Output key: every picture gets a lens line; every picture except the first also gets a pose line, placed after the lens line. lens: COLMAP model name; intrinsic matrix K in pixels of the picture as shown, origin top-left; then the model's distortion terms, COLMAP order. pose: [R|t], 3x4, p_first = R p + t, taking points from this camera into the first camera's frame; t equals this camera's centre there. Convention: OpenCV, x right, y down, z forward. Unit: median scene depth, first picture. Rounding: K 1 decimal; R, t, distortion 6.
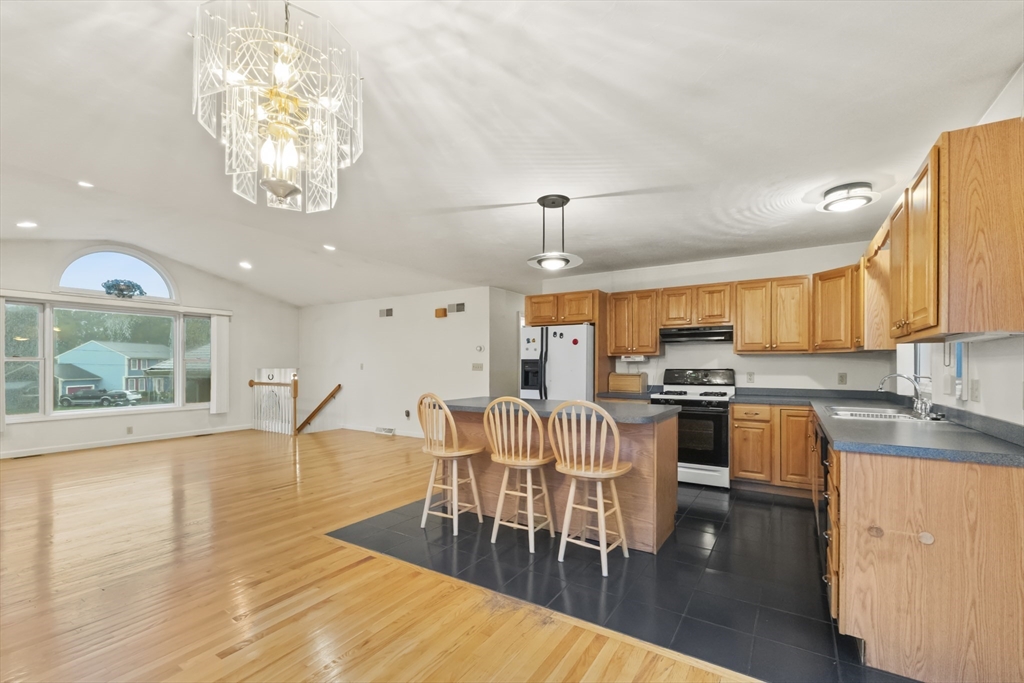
lens RADIAL K [[437.8, 0, 509.7], [0, 437.8, 355.9], [0, 0, 1]] dist [0.020143, -0.000072]
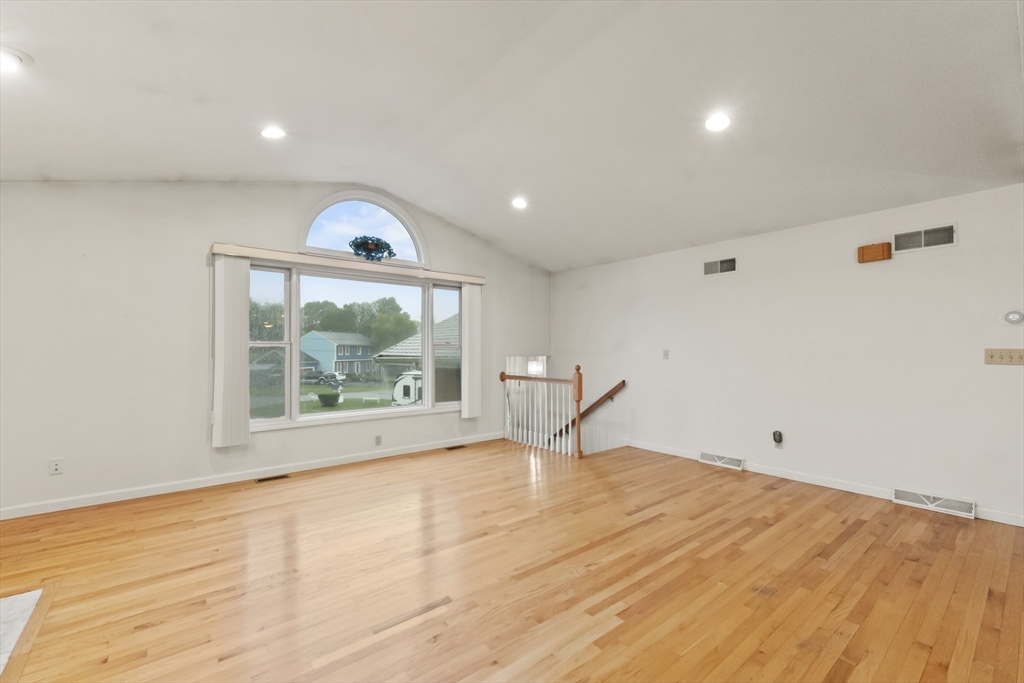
lens RADIAL K [[428.6, 0, 517.1], [0, 428.6, 336.0], [0, 0, 1]] dist [0.020173, -0.000033]
pose [[0.953295, -0.010495, -0.301859, -0.379078], [0.006365, 0.999872, -0.014661, 0.005765], [0.301974, 0.012055, 0.953240, 0.351354]]
